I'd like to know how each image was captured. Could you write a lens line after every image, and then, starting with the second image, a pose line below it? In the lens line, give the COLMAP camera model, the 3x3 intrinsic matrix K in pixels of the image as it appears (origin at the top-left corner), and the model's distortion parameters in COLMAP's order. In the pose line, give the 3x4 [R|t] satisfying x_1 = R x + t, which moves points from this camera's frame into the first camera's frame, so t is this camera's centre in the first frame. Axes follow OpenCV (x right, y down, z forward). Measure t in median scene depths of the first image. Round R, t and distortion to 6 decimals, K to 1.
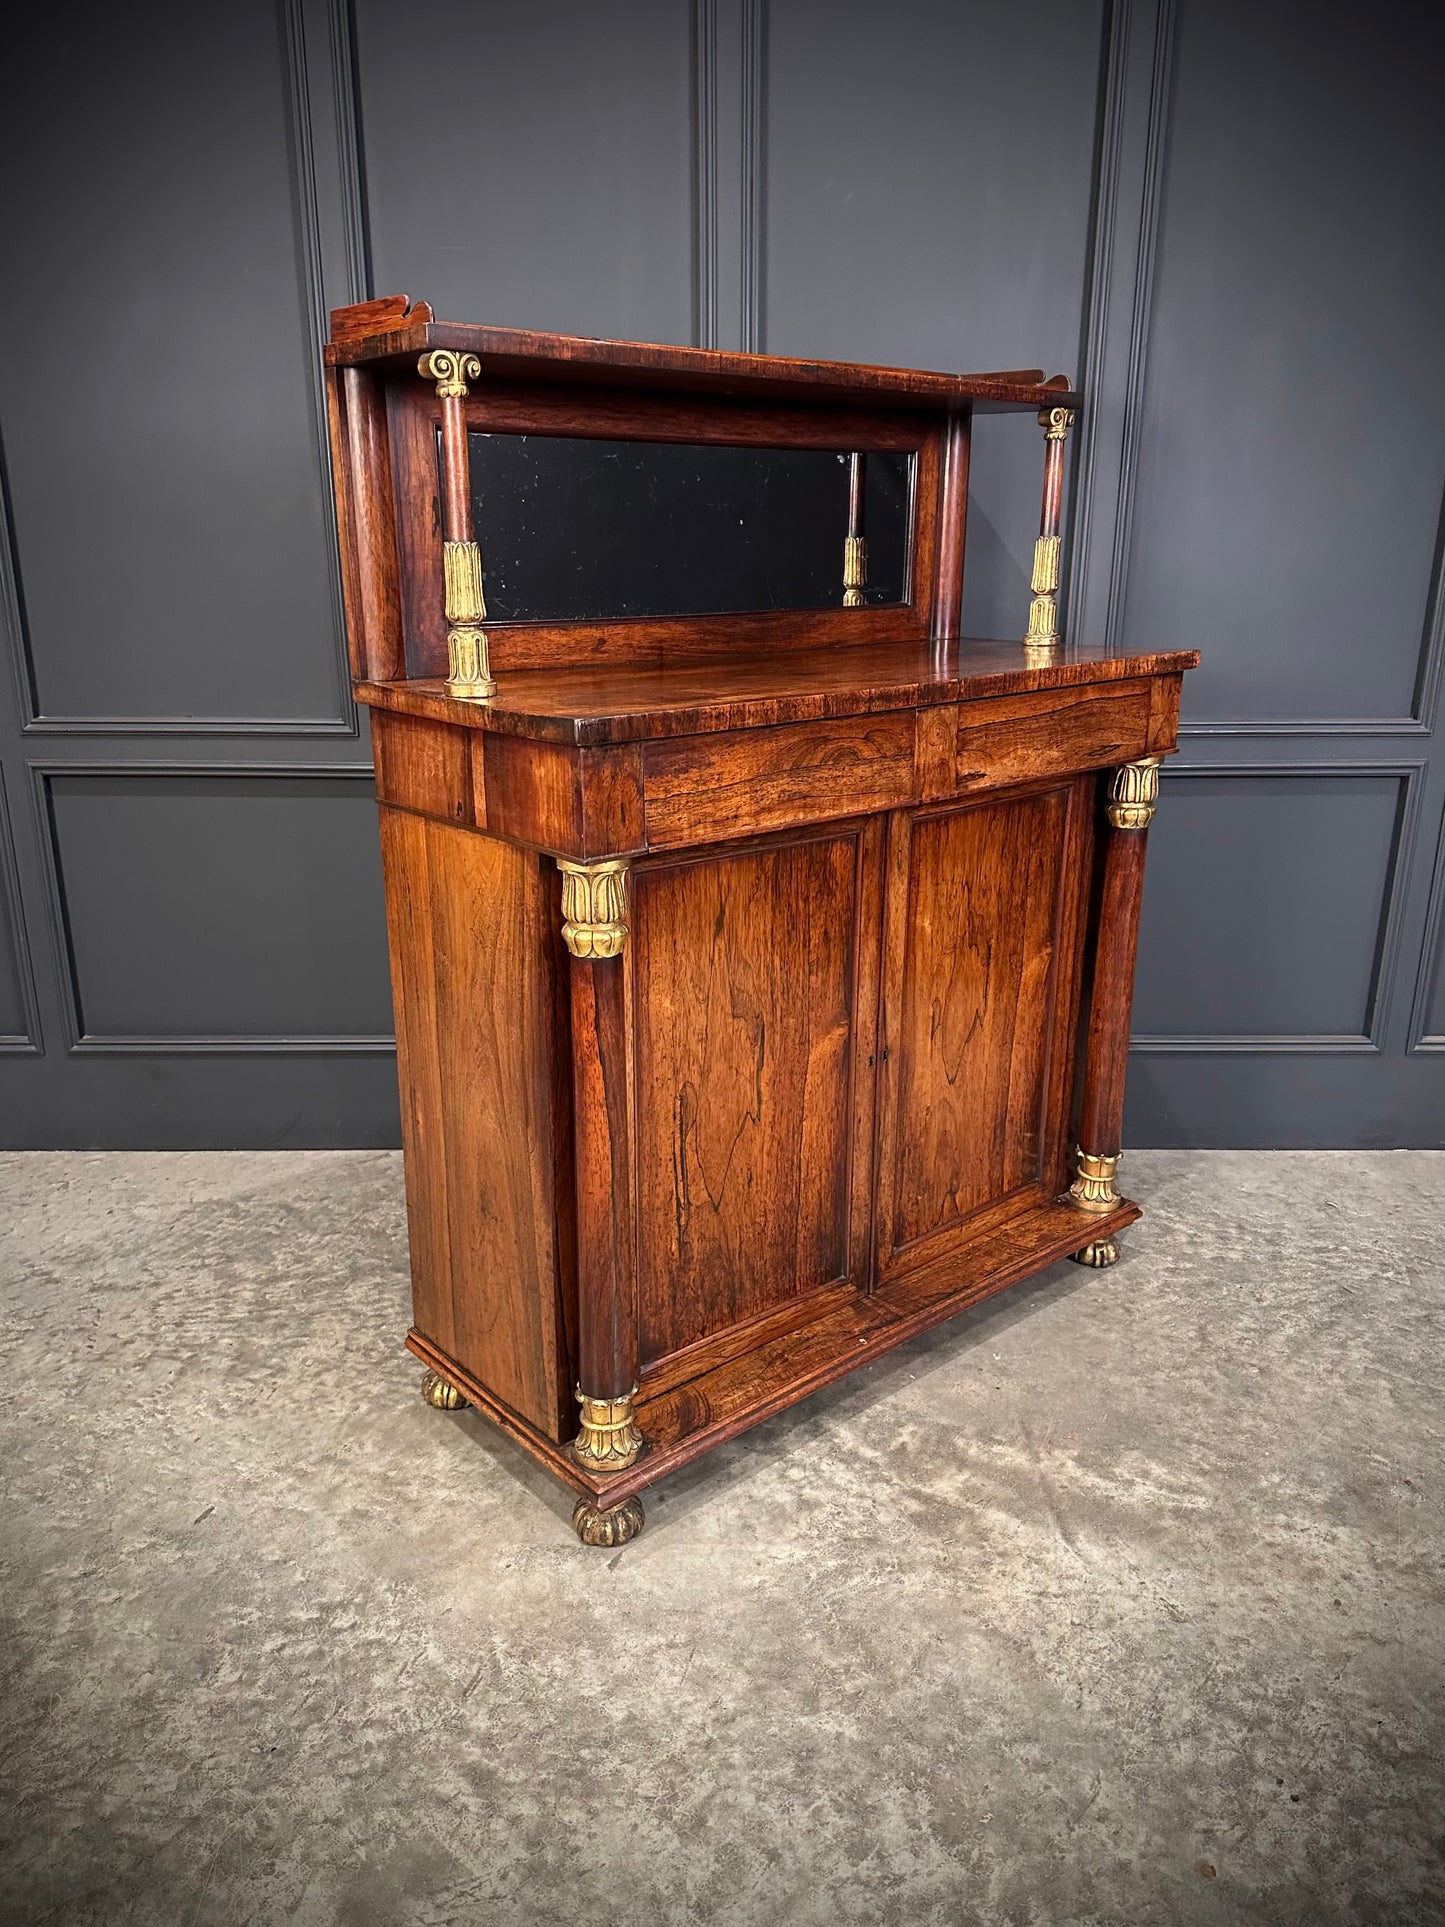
lens RADIAL K [[1492.9, 0, 725.3], [0, 1492.9, 892.0], [0, 0, 1]] dist [-0.002336, -0.012030]
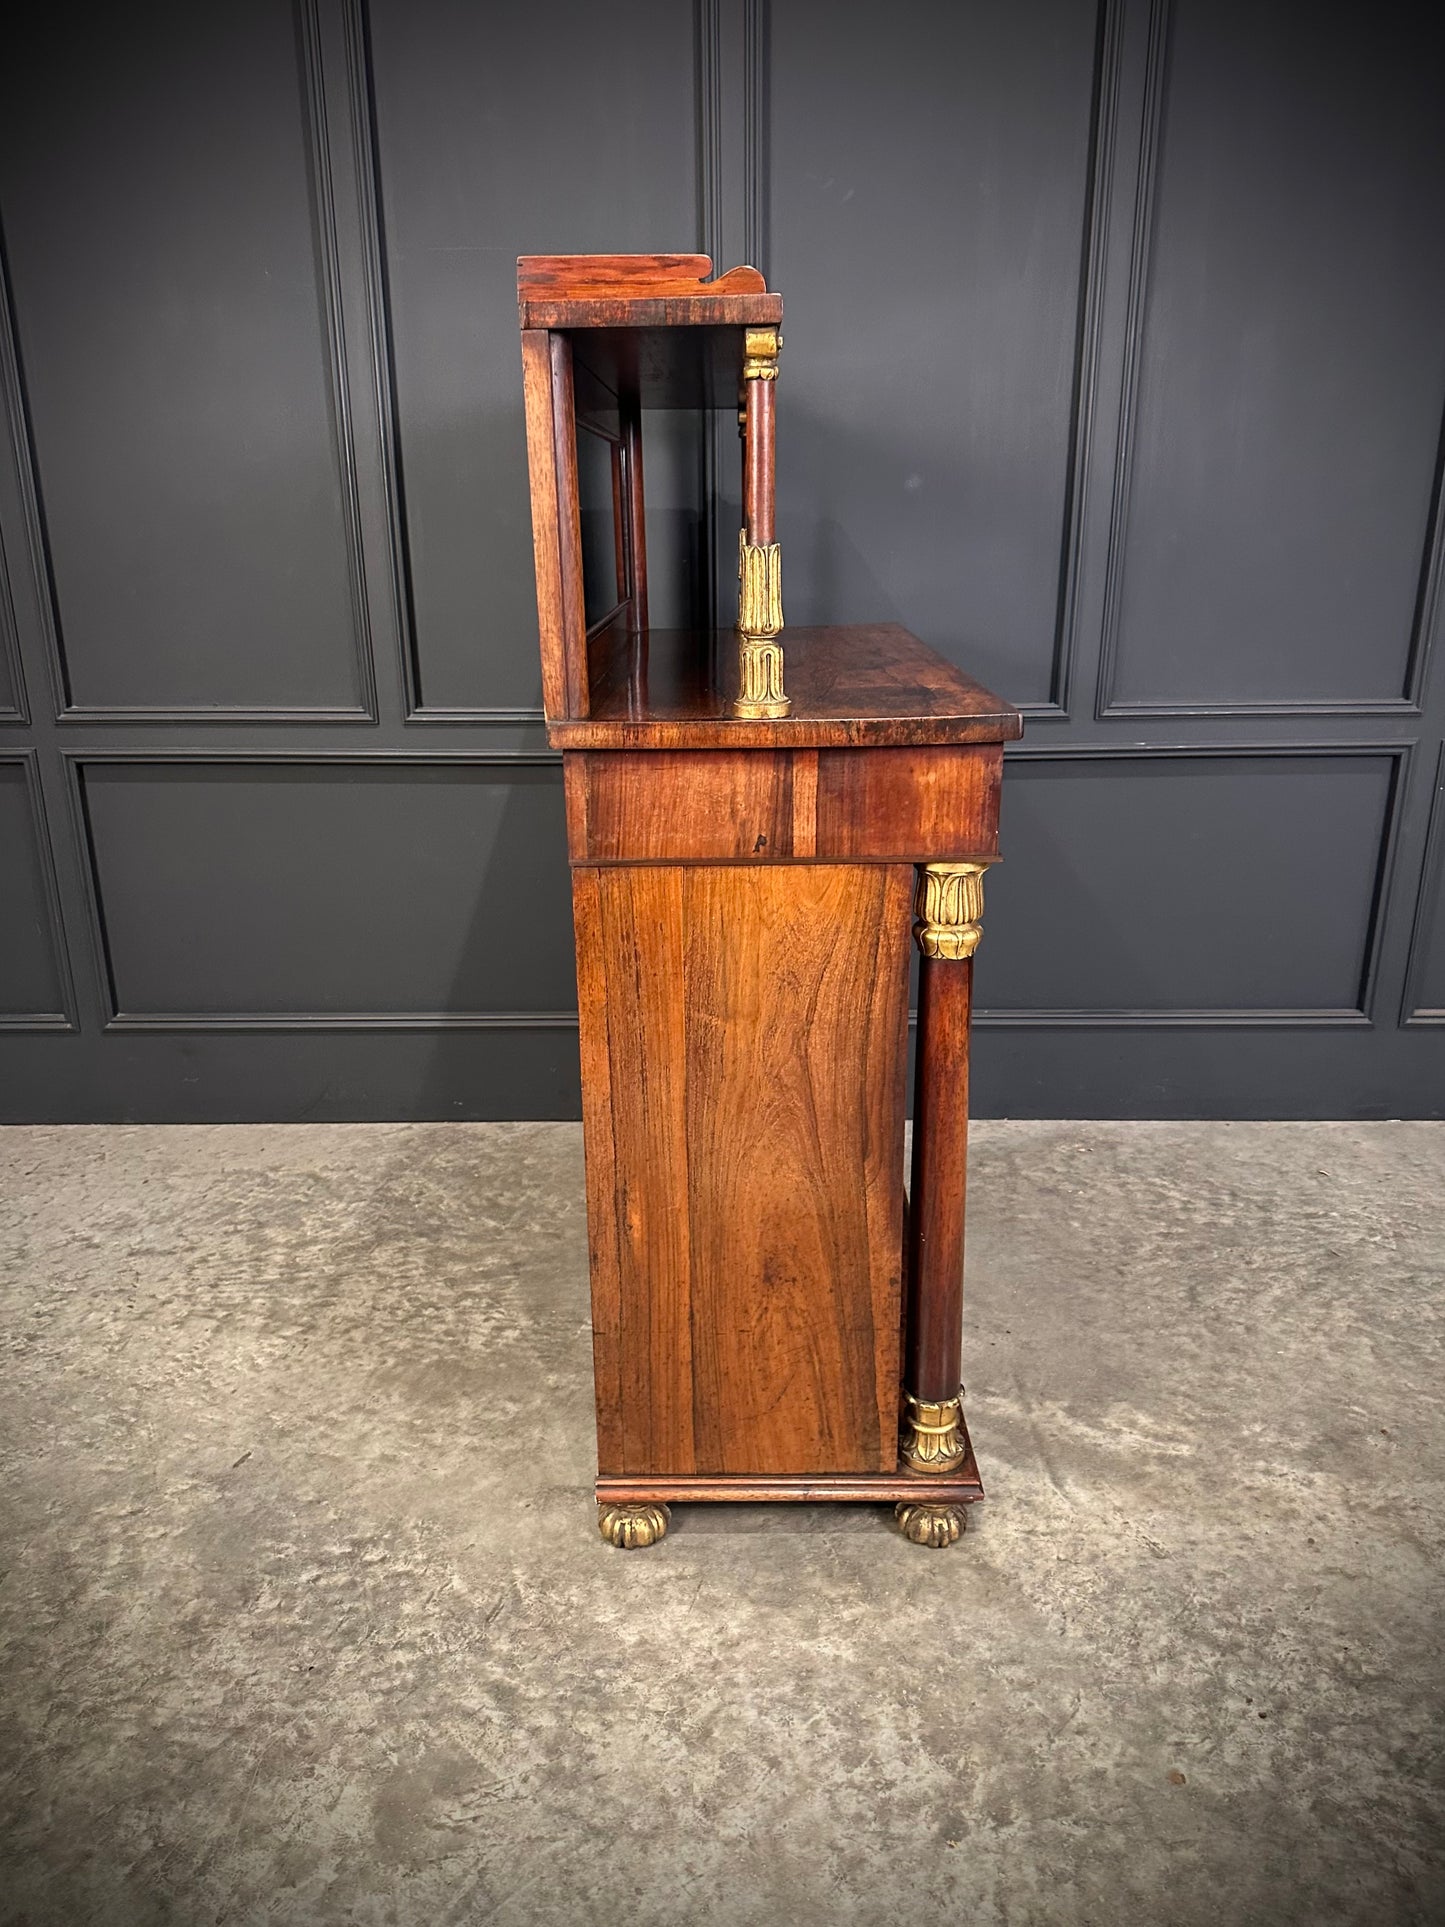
lens RADIAL K [[1492.9, 0, 718.1], [0, 1492.9, 925.1], [0, 0, 1]] dist [-0.002336, -0.012030]
pose [[0.999853, -0.004197, -0.016654, 0.009264], [0.004751, 0.999430, 0.033410, 0.003001], [0.016504, -0.033484, 0.999303, -0.045031]]
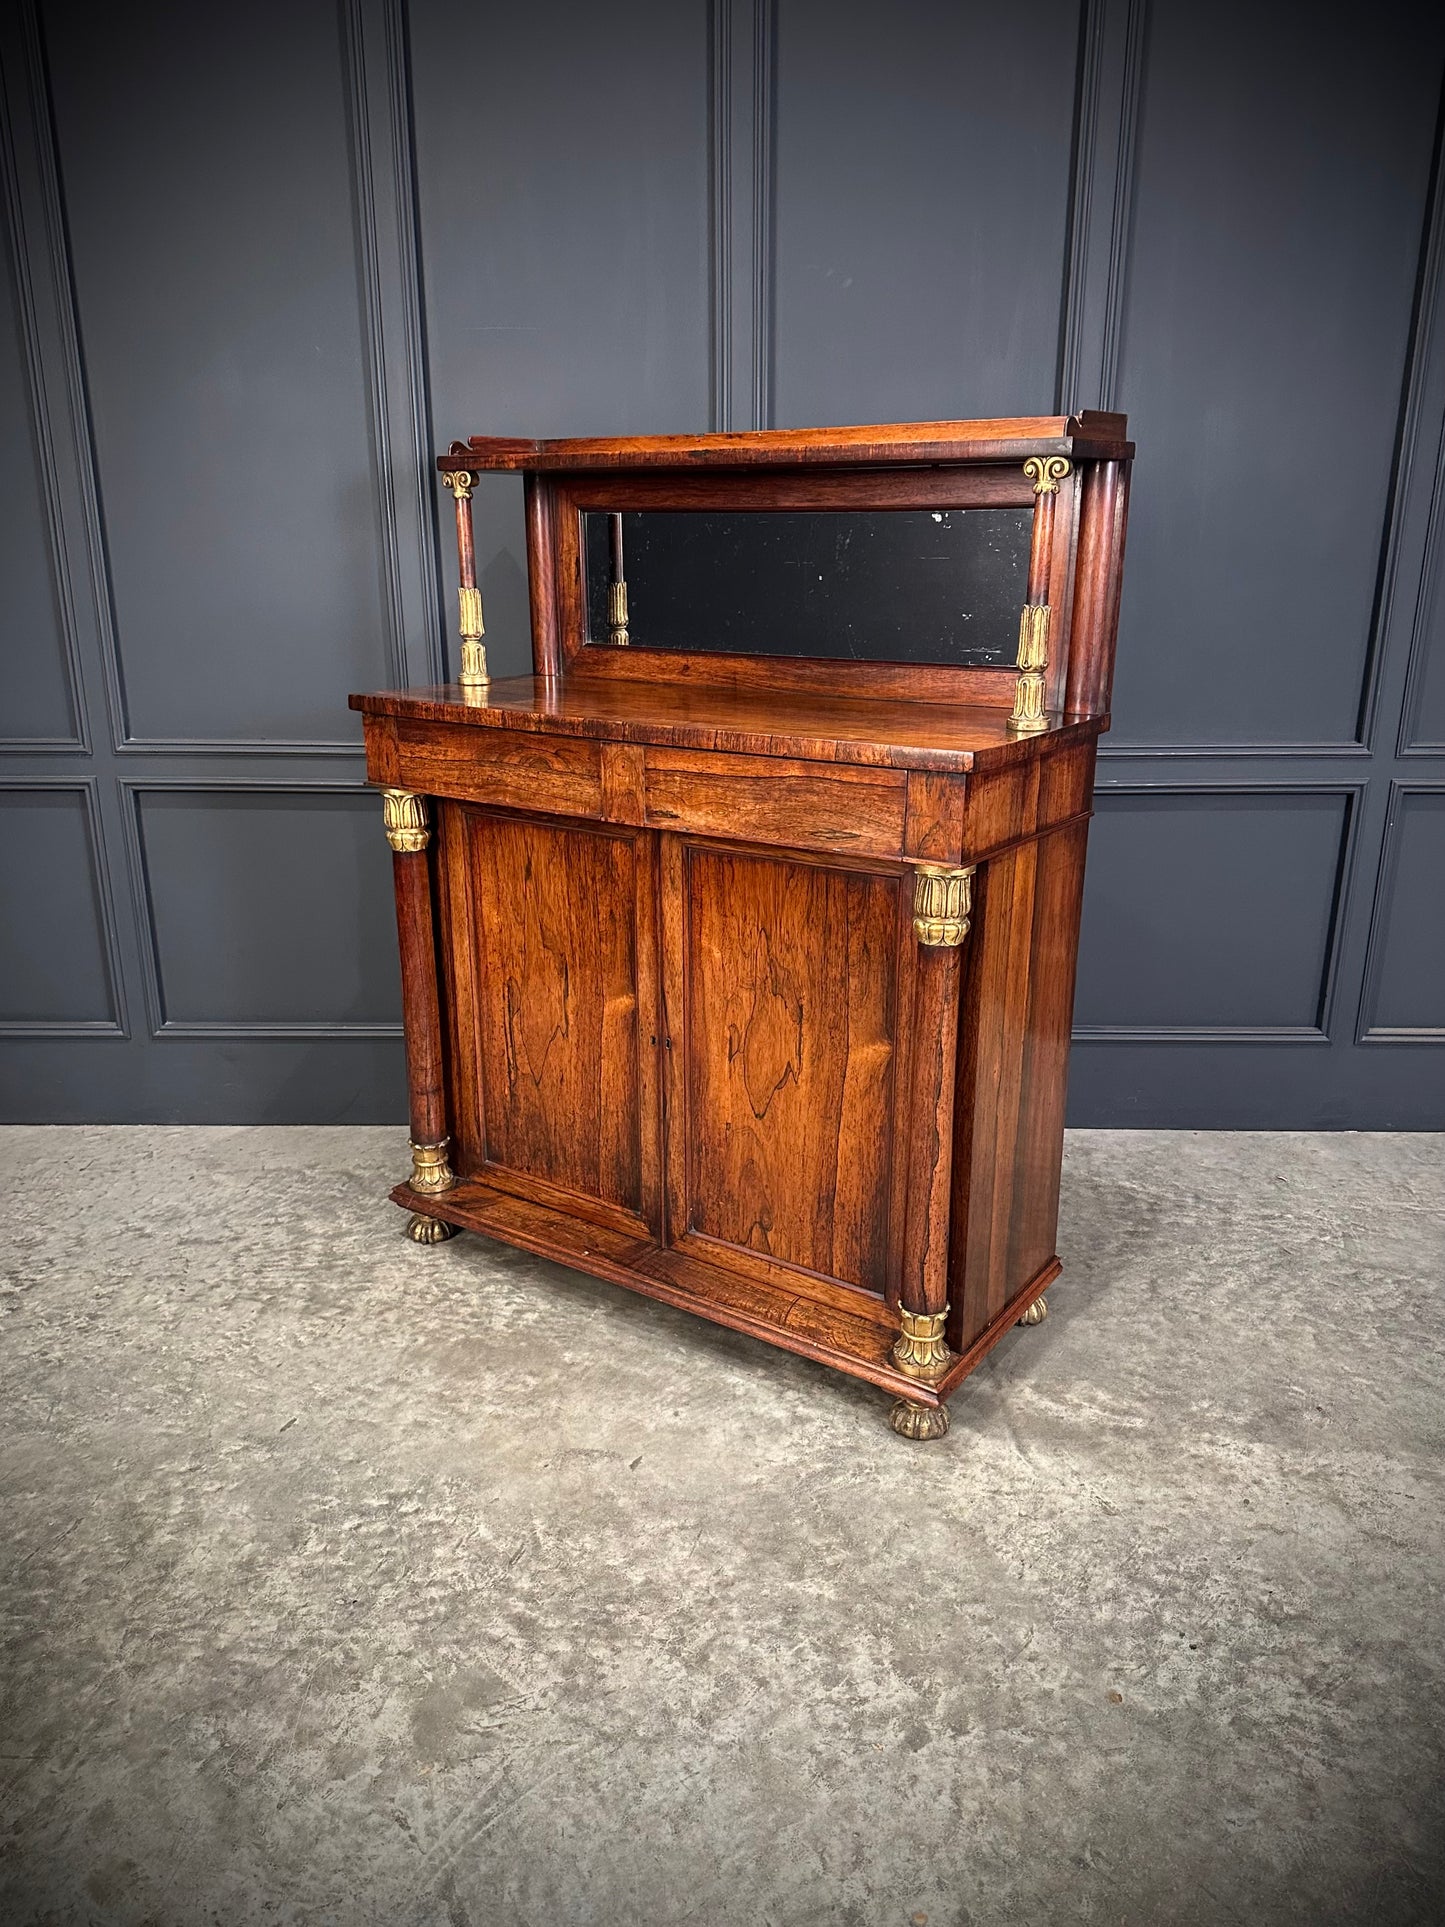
lens RADIAL K [[1492.9, 0, 730.1], [0, 1492.9, 899.6], [0, 0, 1]] dist [-0.002336, -0.012030]
pose [[0.999863, 0.003551, -0.016187, 0.017453], [-0.003451, 0.999975, 0.006218, -0.005928], [0.016208, -0.006161, 0.999850, -0.172283]]
